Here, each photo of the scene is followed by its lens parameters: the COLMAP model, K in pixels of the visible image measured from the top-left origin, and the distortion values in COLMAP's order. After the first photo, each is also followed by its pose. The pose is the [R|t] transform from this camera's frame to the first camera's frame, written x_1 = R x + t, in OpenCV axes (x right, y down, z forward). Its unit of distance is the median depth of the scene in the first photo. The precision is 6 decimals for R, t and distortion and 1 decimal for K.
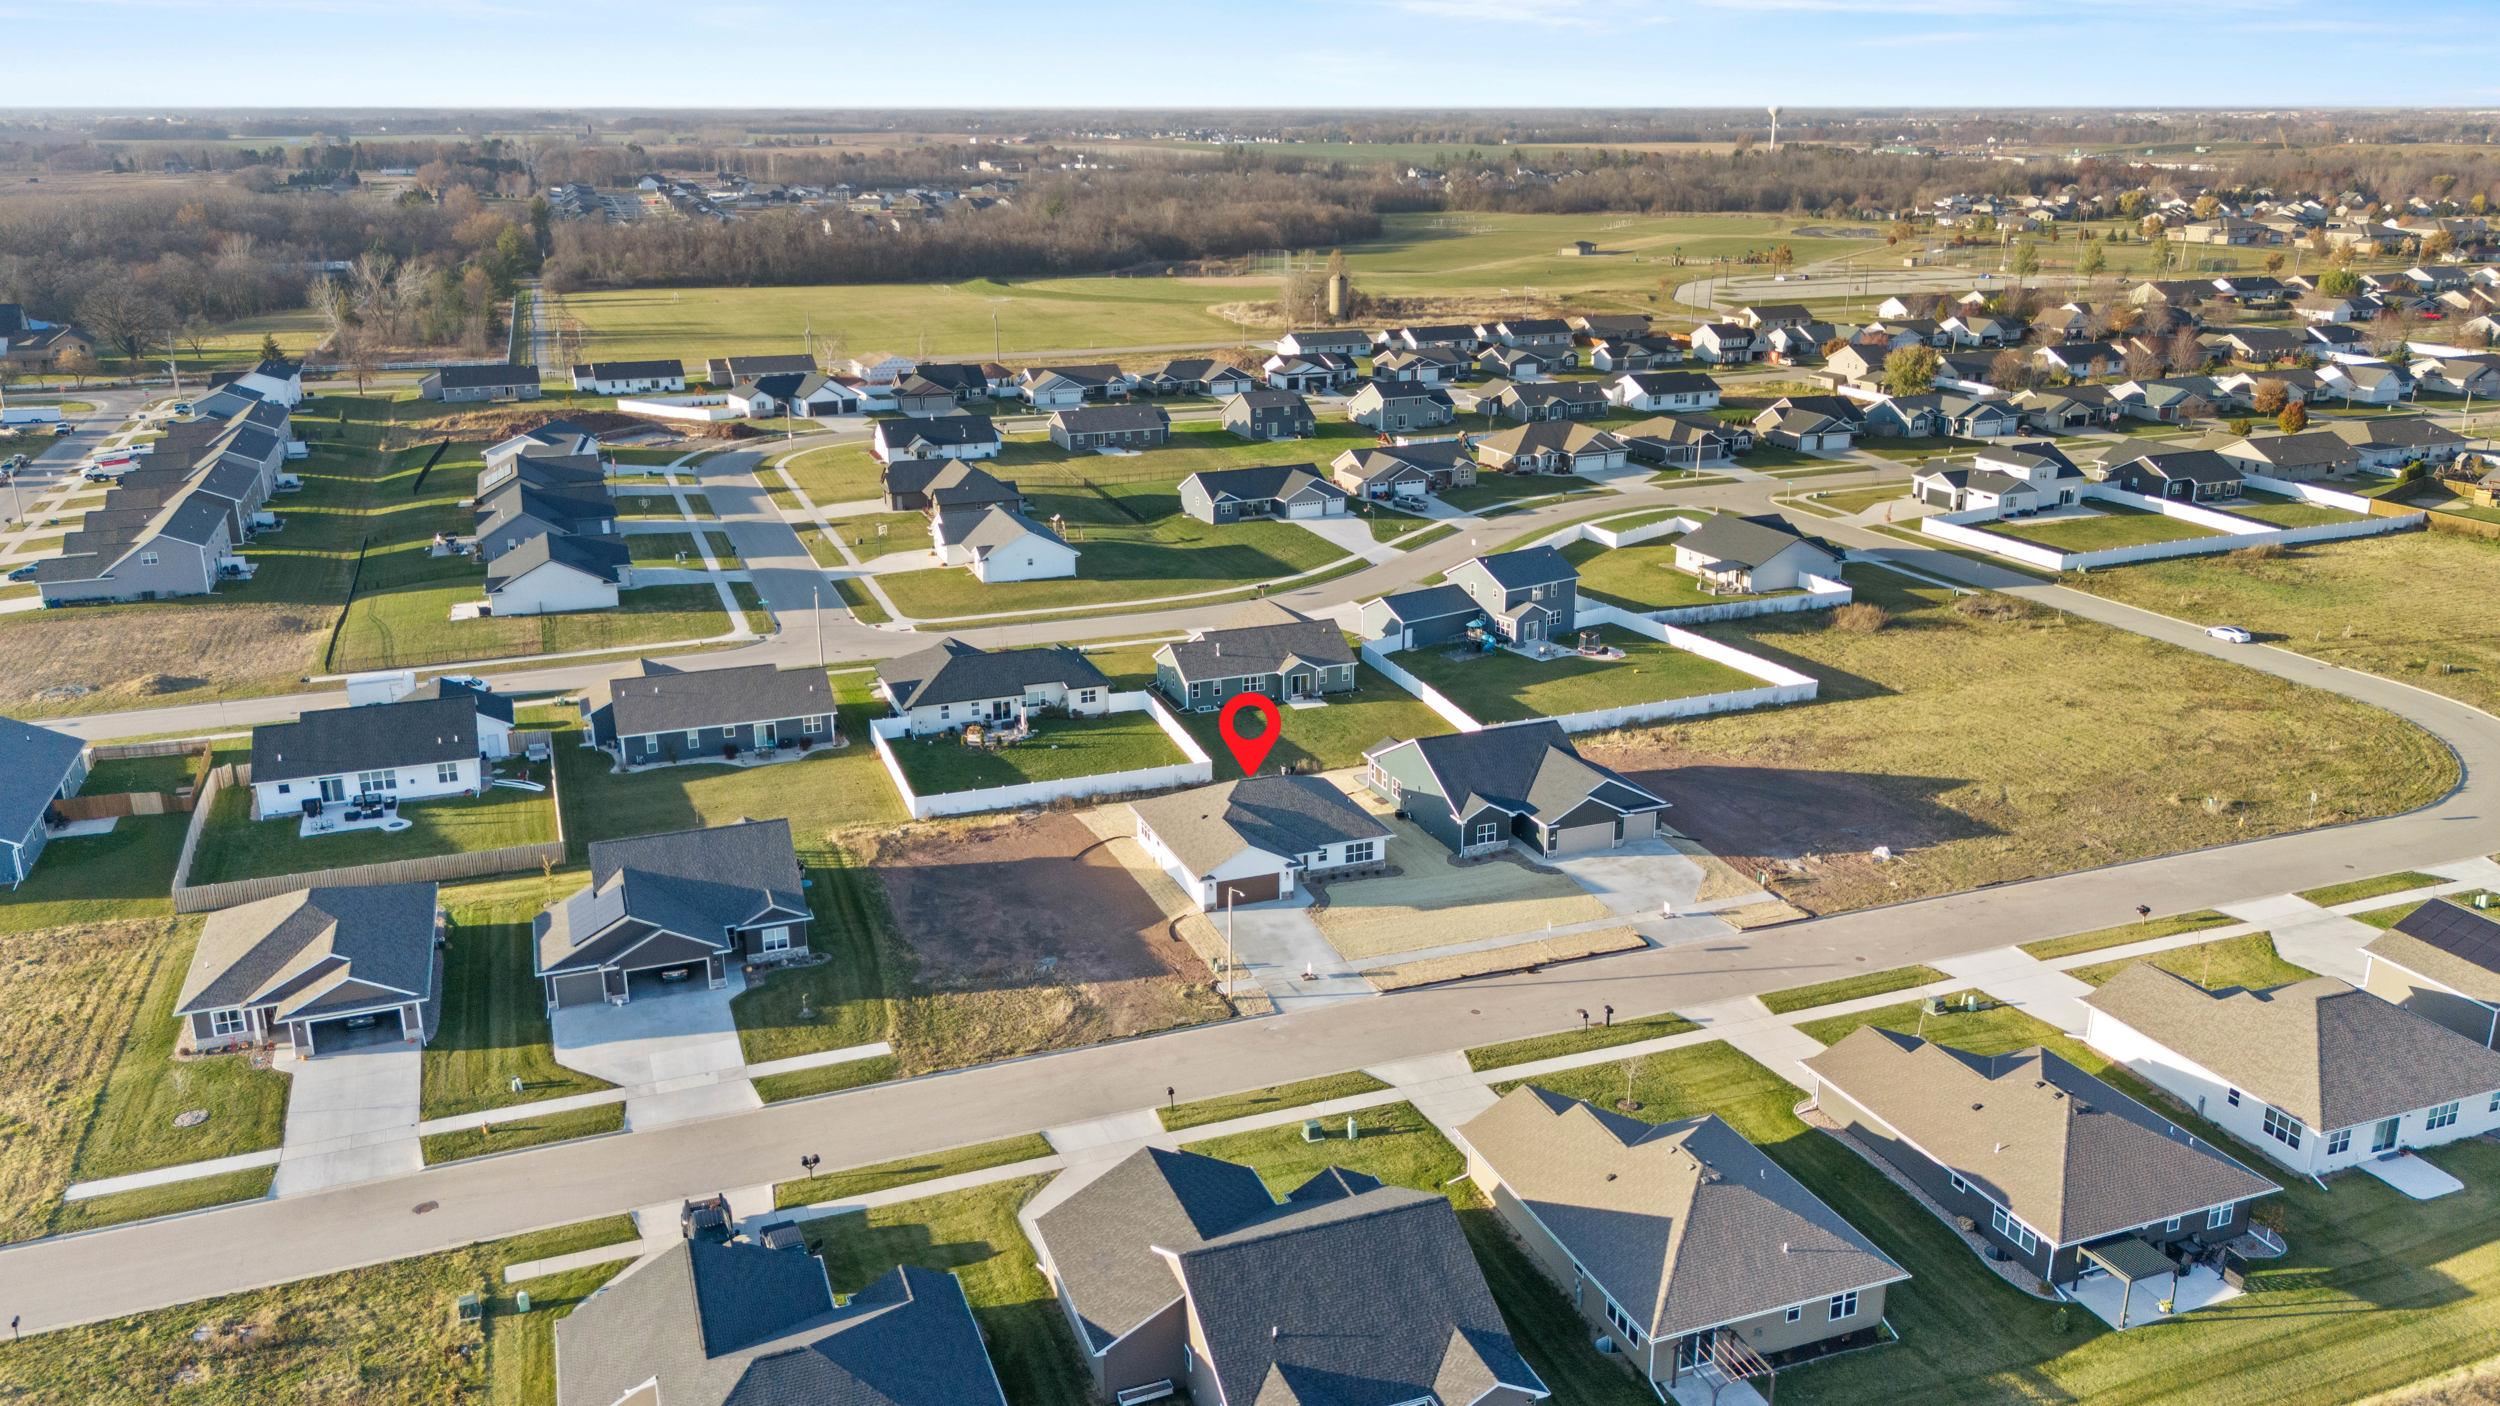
lens RADIAL K [[1836.0, 0, 1250.0], [0, 1836.0, 703.0], [0, 0, 1]] dist [0.093378, -0.101883]
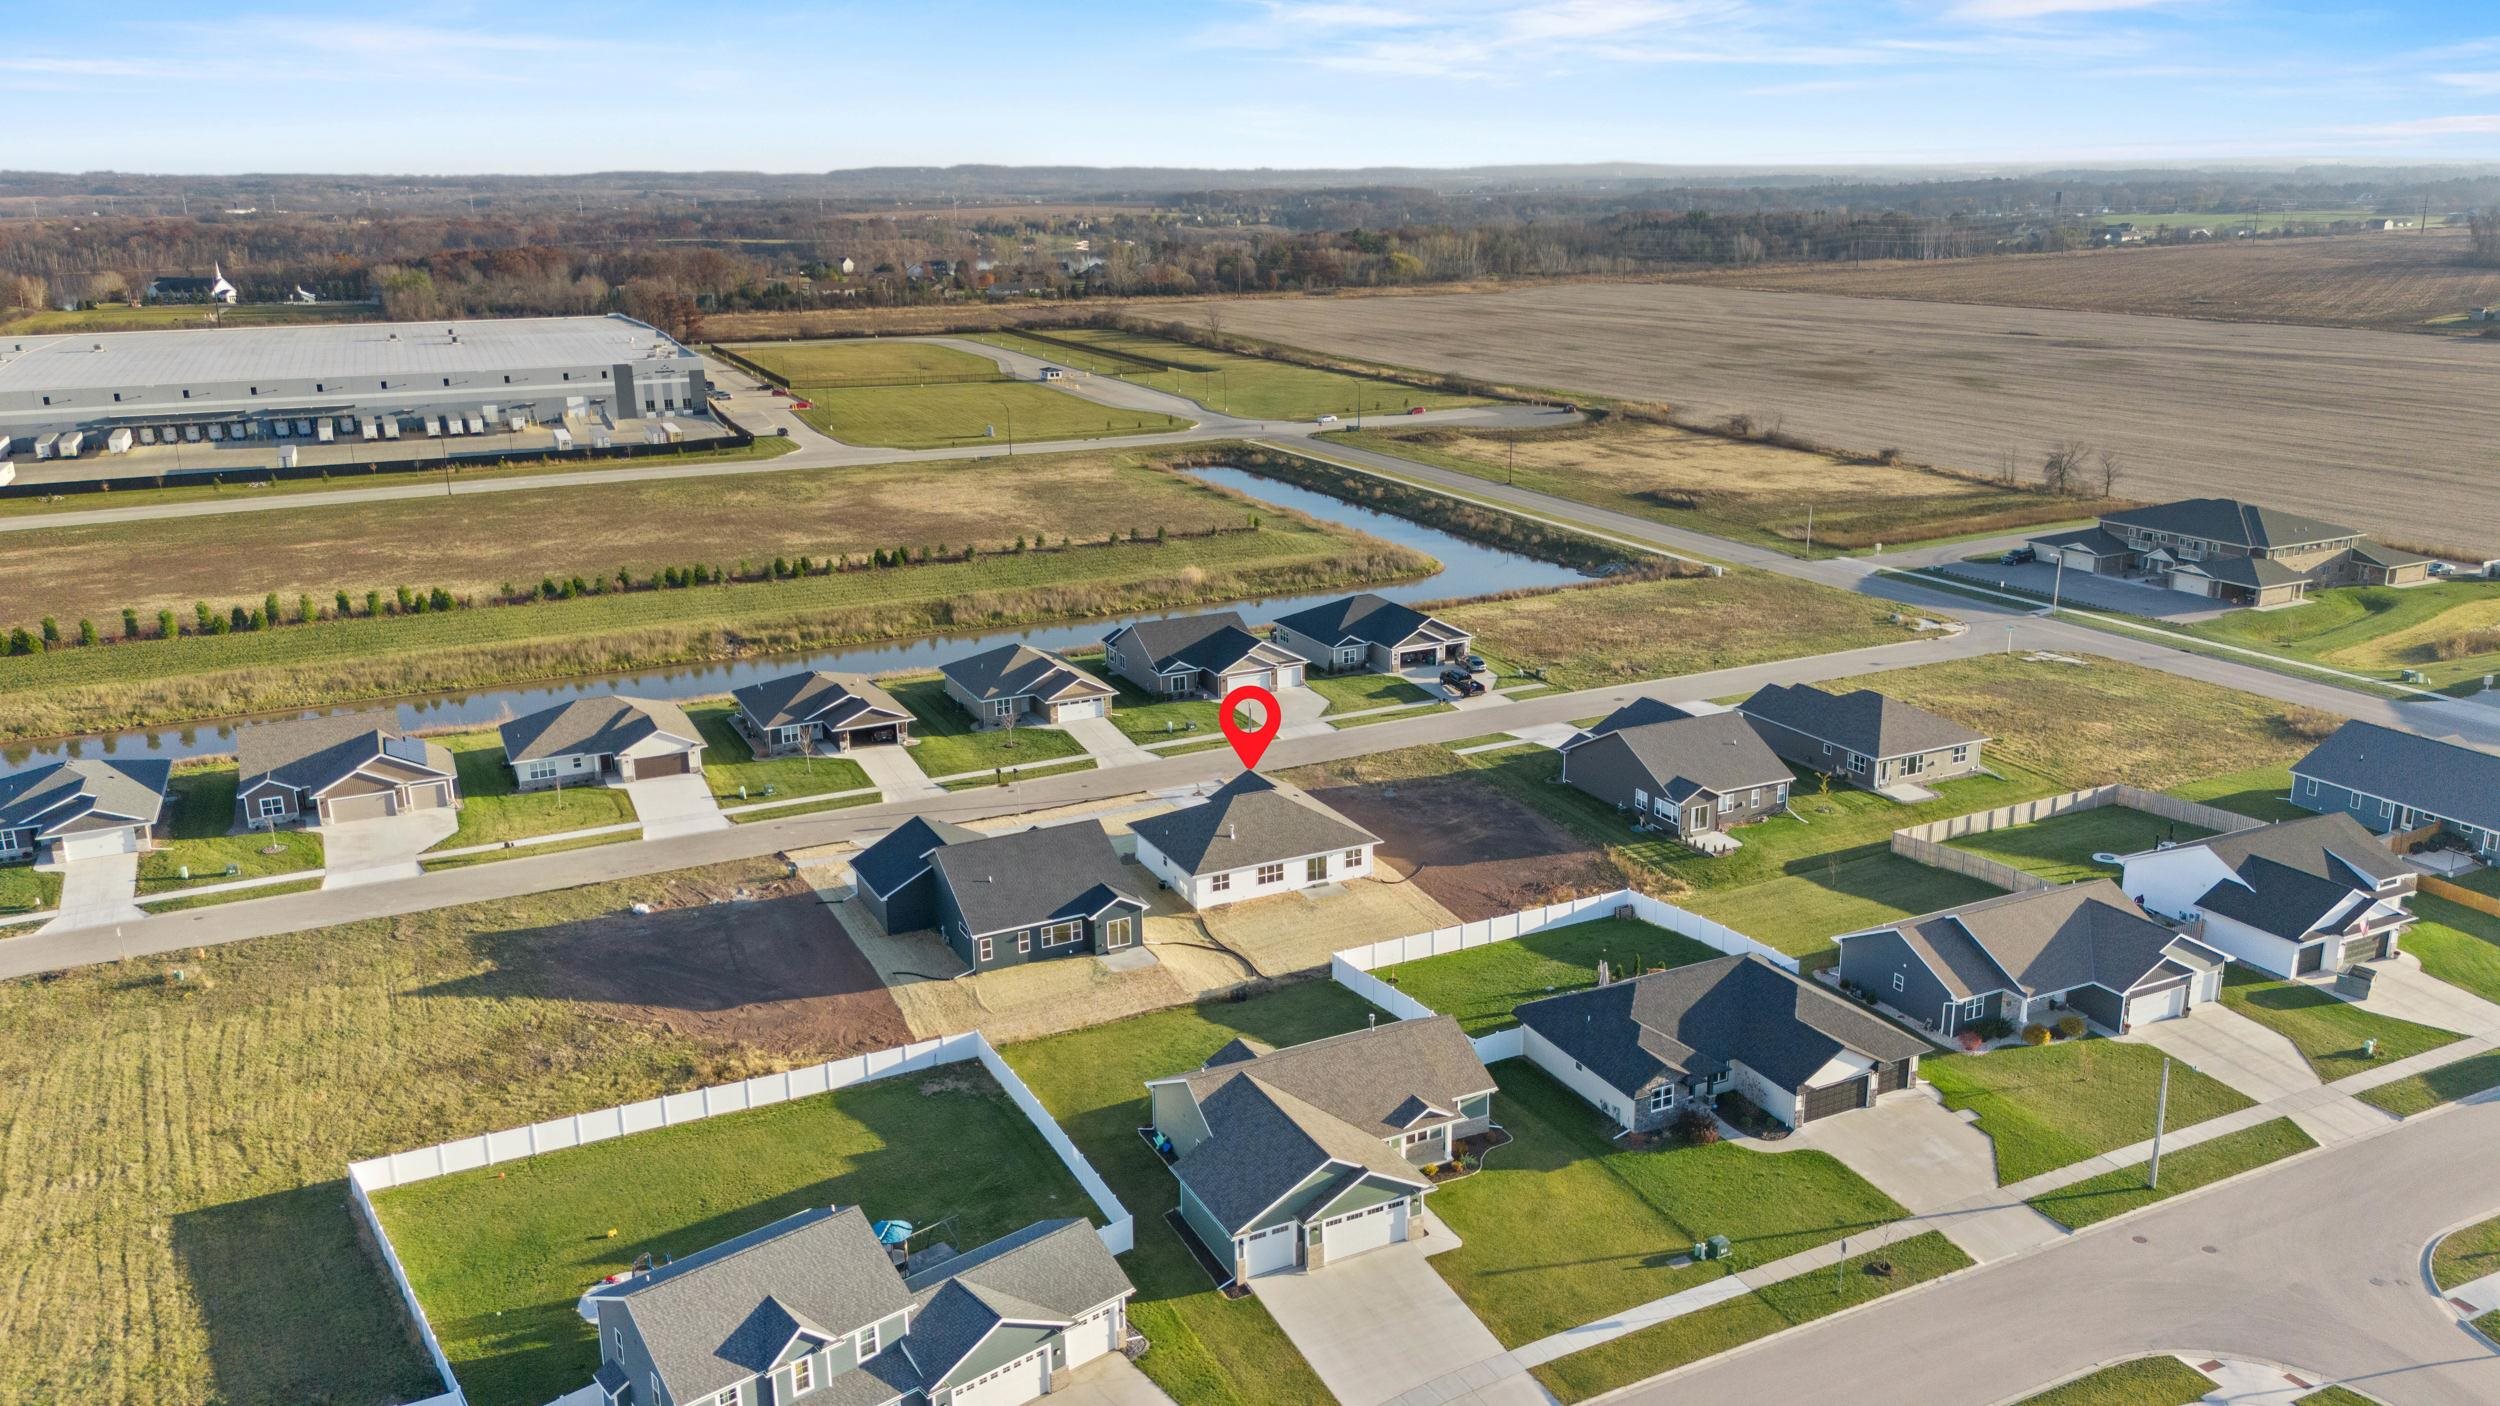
lens RADIAL K [[1836.0, 0, 1250.0], [0, 1836.0, 703.0], [0, 0, 1]] dist [0.093378, -0.101883]
pose [[-0.996294, 0.042429, -0.074826, 0.067838], [-0.005691, 0.835466, 0.549513, -0.487210], [0.085830, 0.547902, -0.832128, 1.537598]]
